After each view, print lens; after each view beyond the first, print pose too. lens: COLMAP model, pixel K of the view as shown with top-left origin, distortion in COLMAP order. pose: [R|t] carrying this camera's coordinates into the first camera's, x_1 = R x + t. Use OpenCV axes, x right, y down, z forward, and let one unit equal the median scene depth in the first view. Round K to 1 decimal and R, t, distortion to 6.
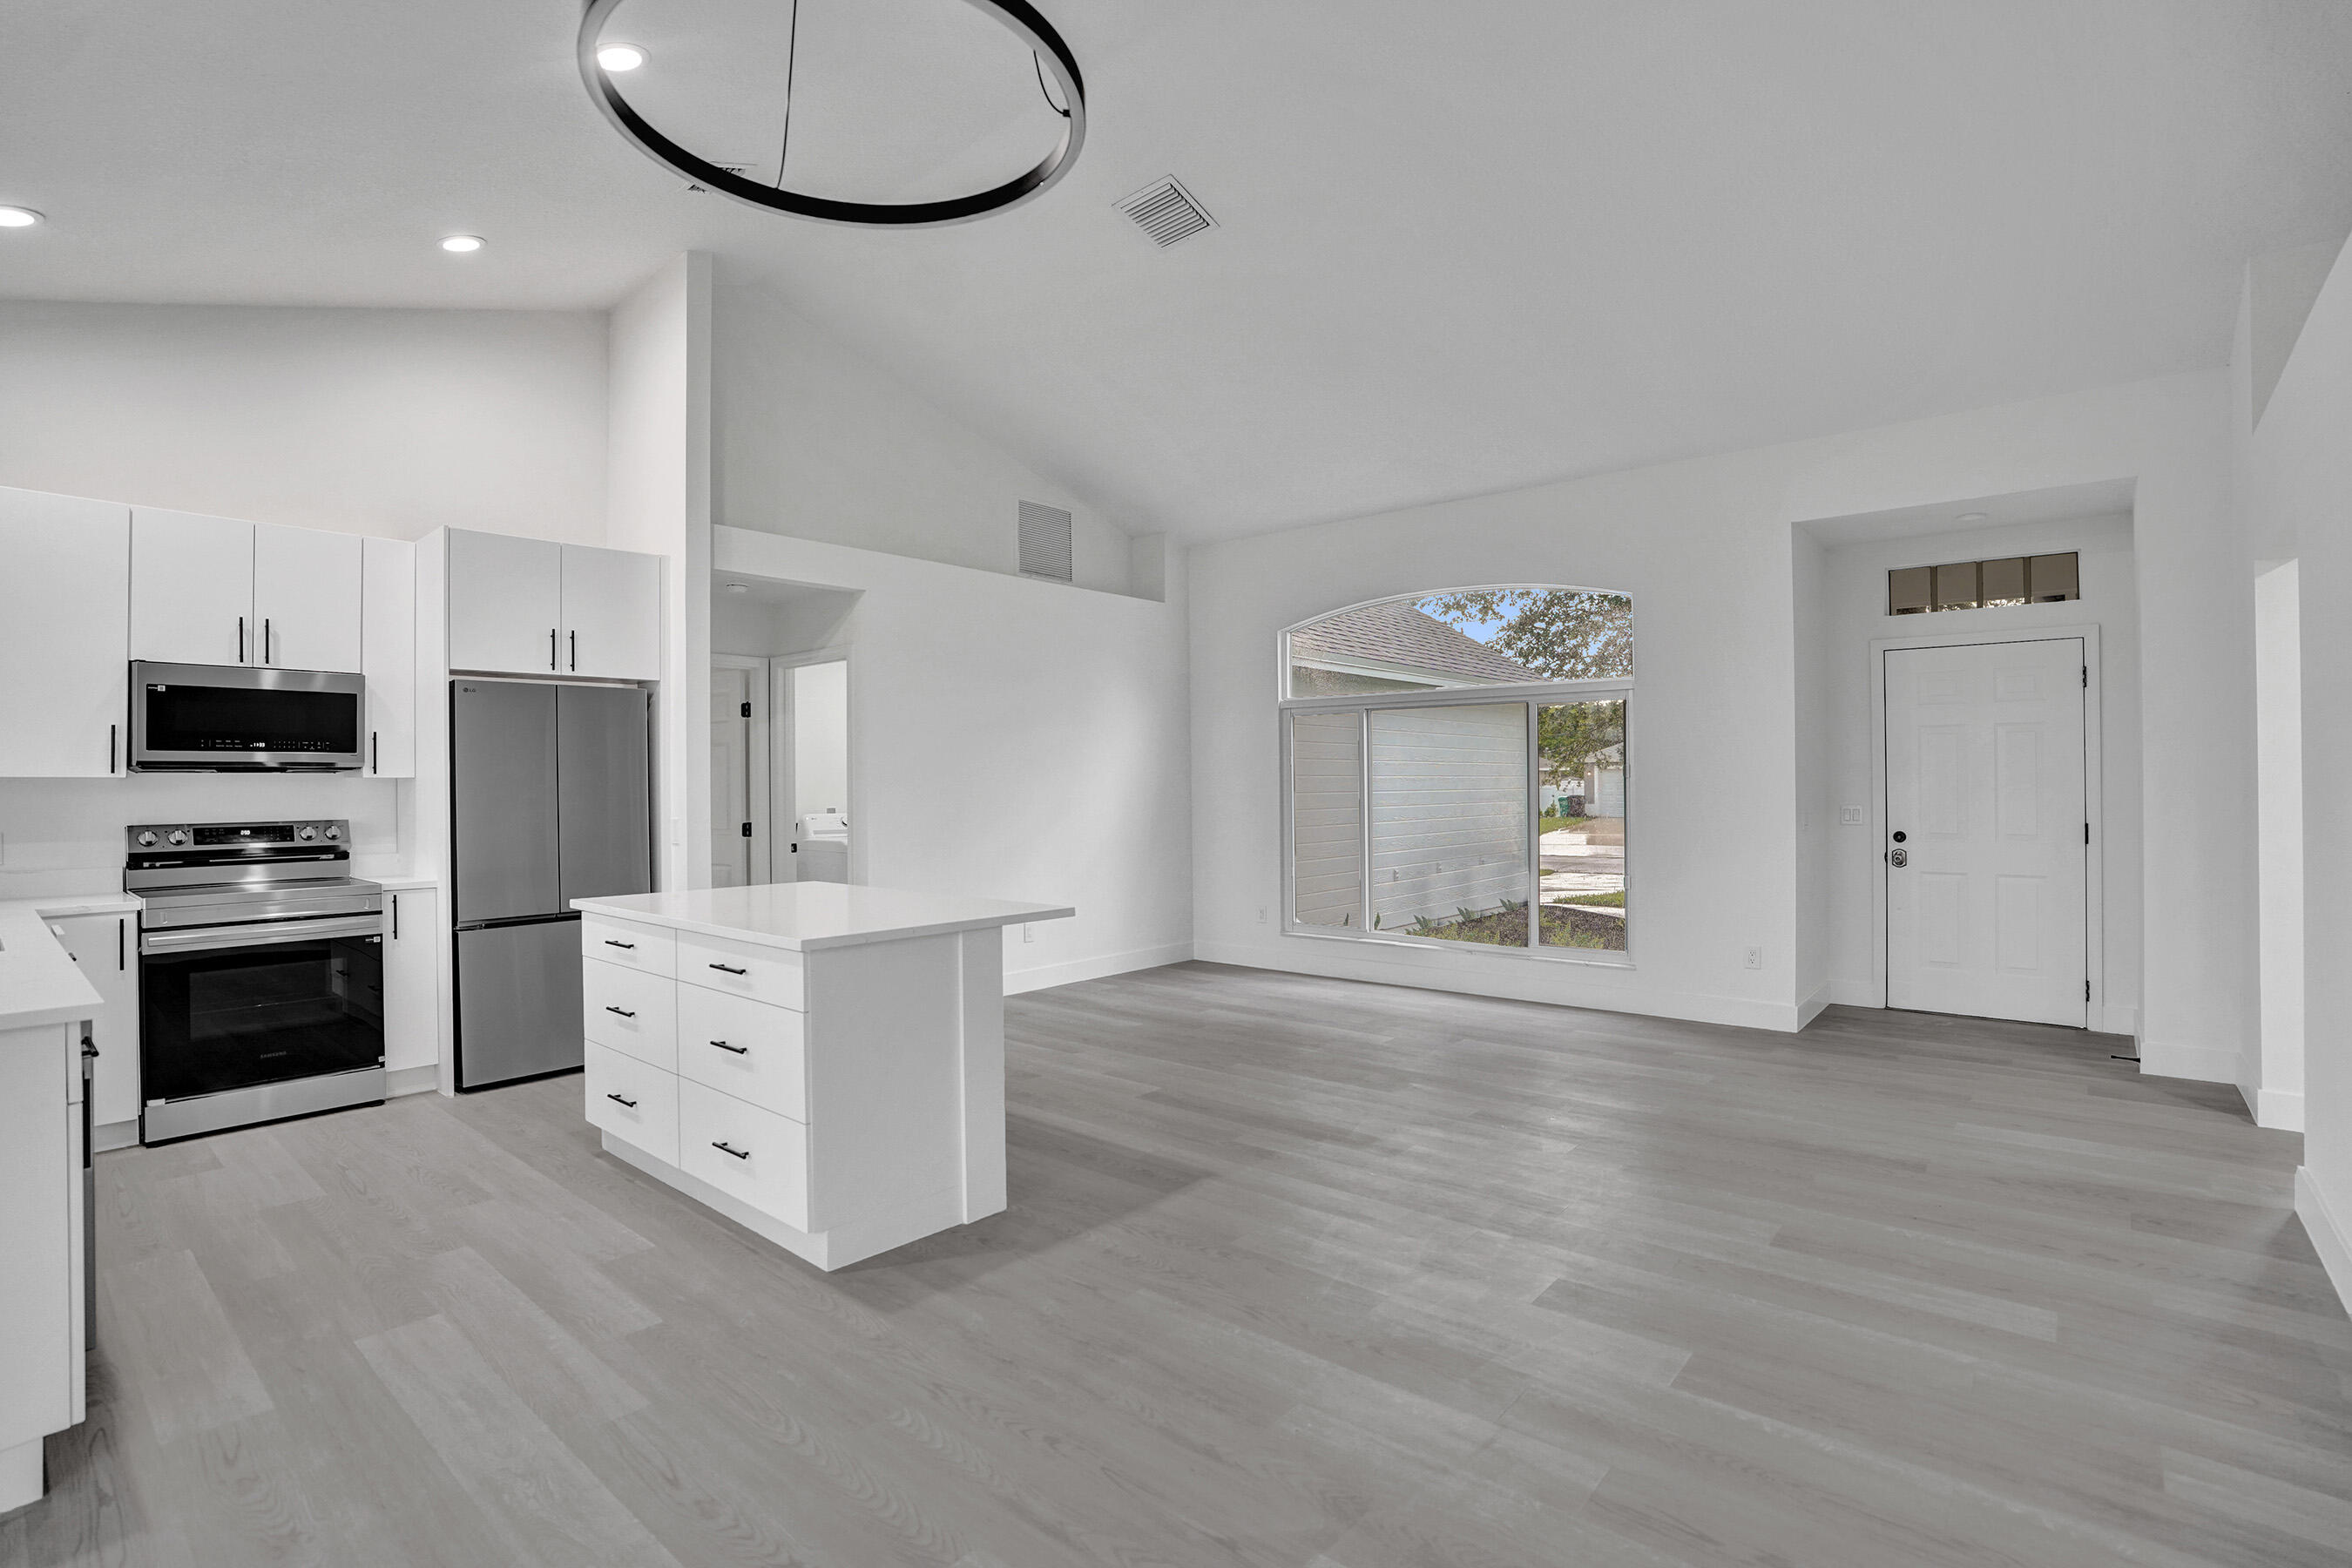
lens RADIAL K [[1066.0, 0, 1153.9], [0, 1066.0, 785.8], [0, 0, 1]] dist [-0.060412, 0.023321]
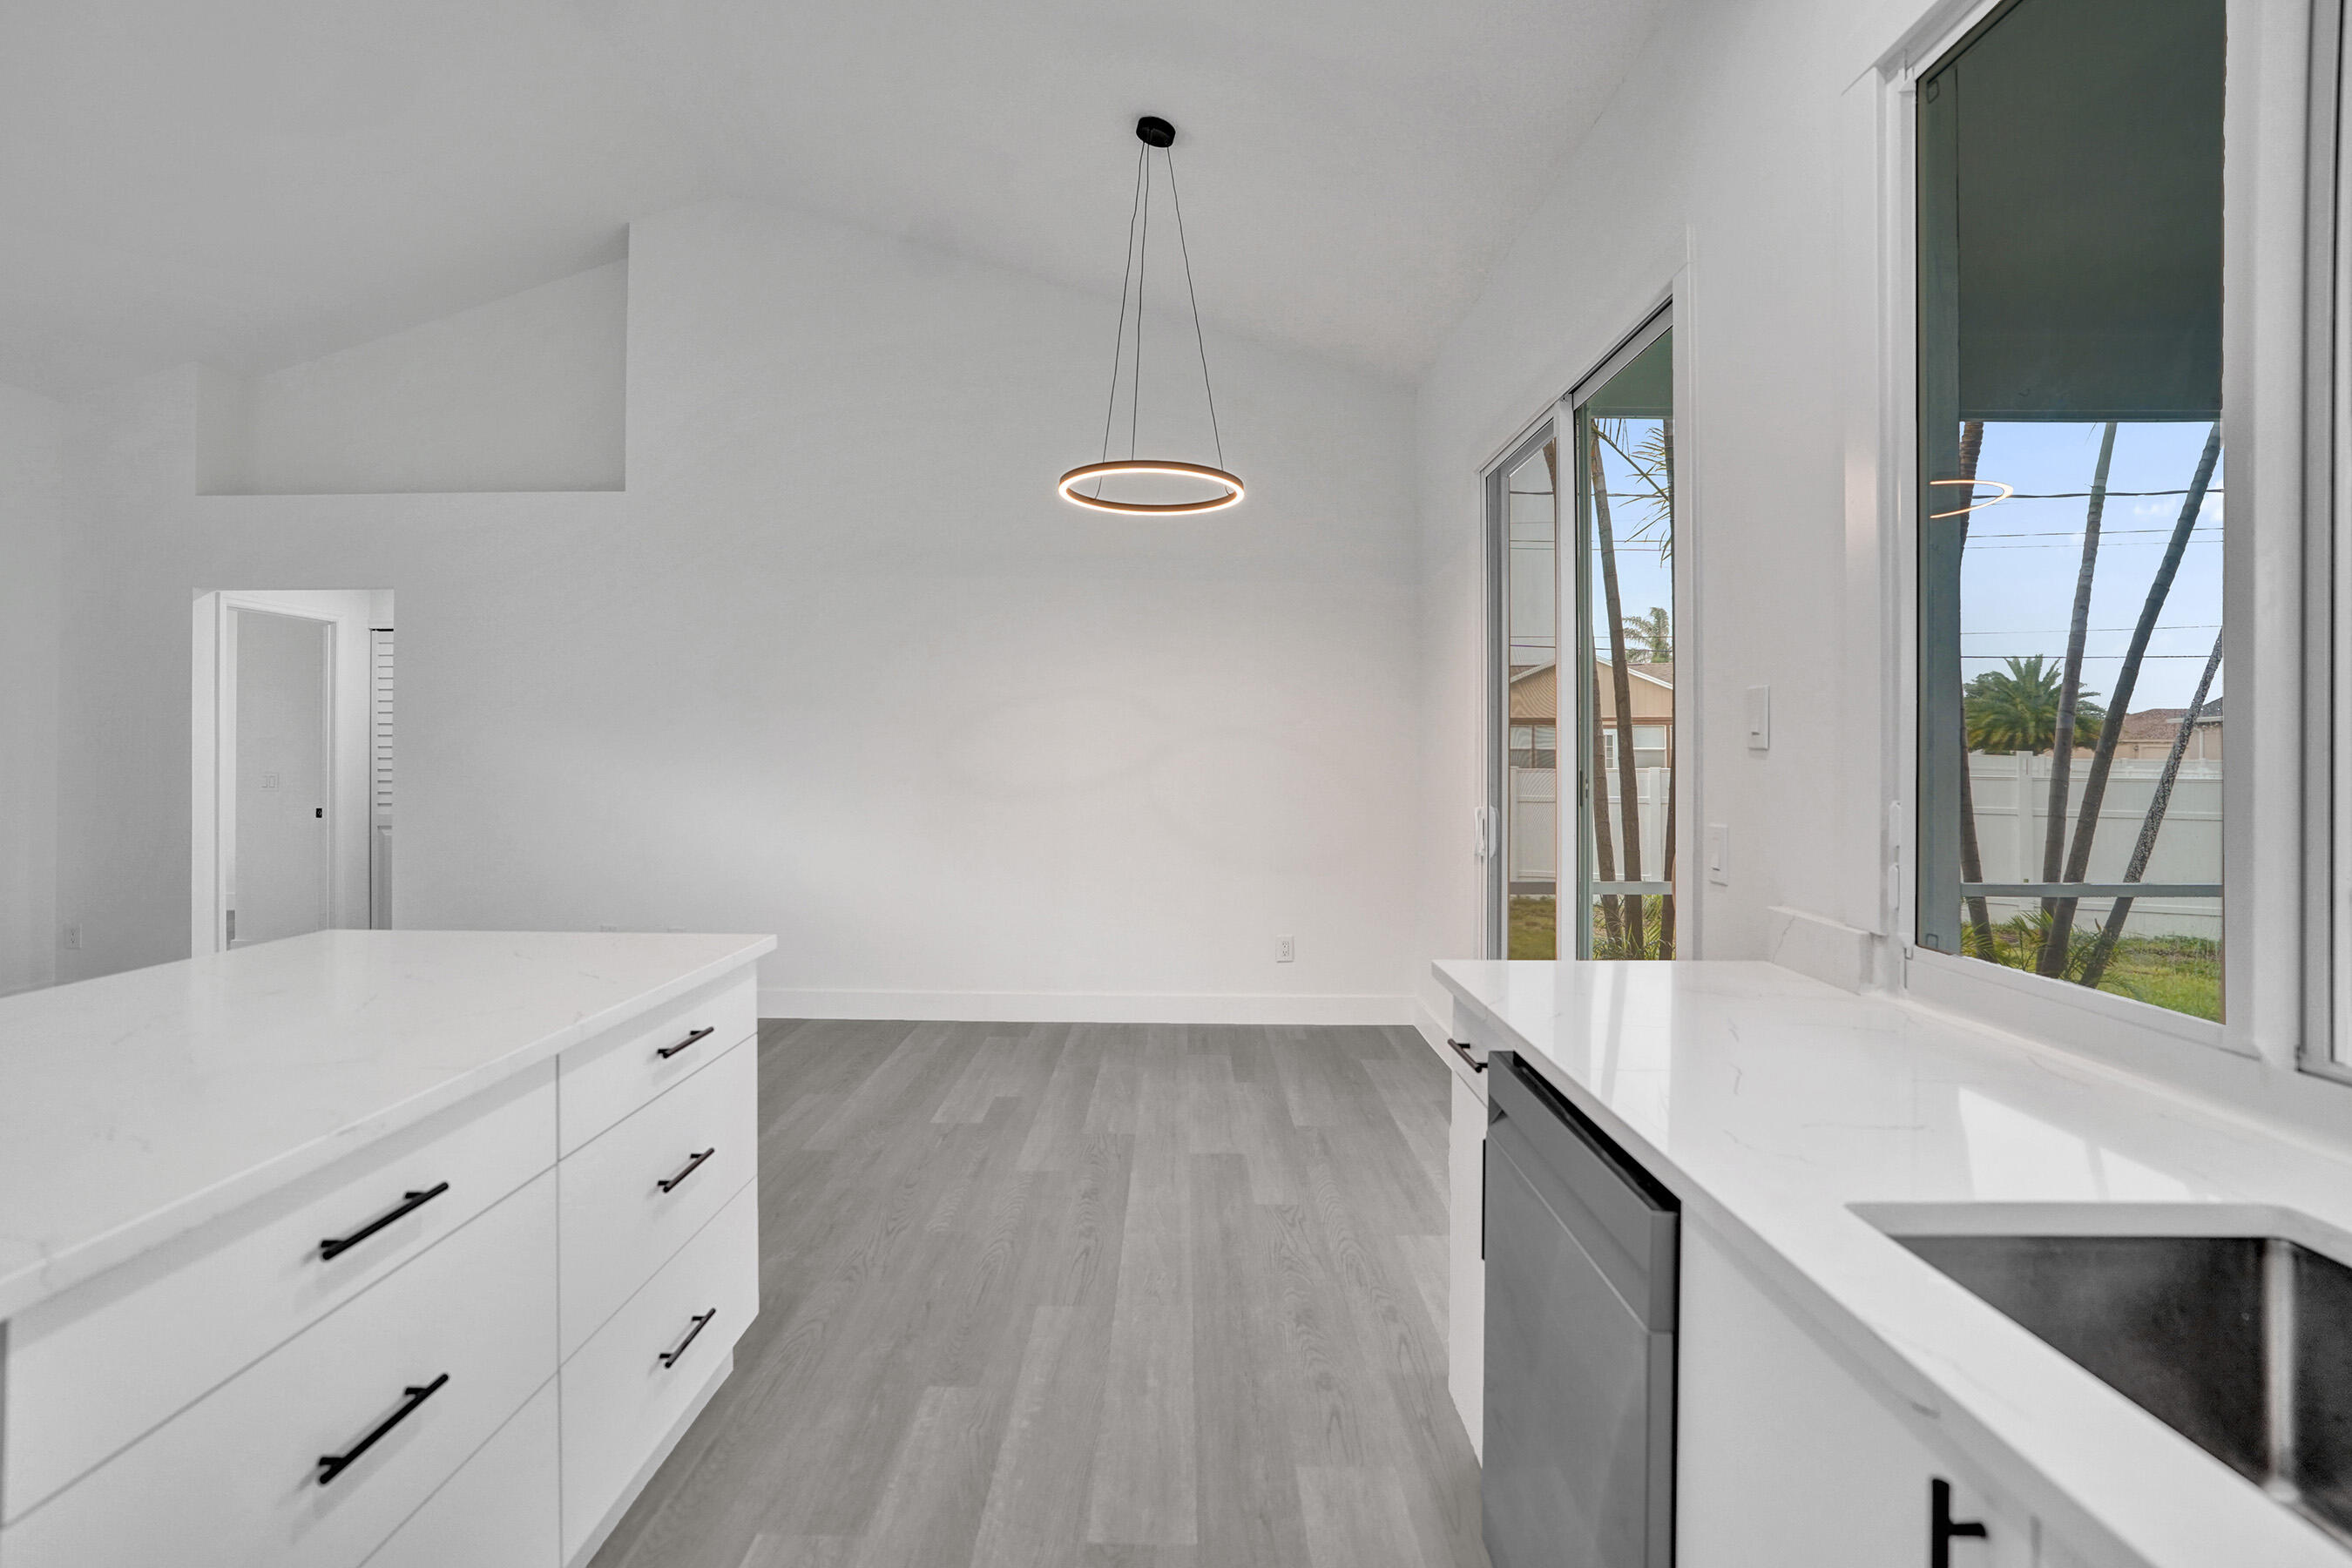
lens RADIAL K [[1138.1, 0, 1163.0], [0, 1138.1, 748.8], [0, 0, 1]] dist [-0.030601, 0.000107]
pose [[-0.638166, 0.011045, 0.769820, -0.839380], [0.005745, 0.999938, -0.009584, 0.012059], [-0.769877, -0.001694, -0.638190, 0.933515]]
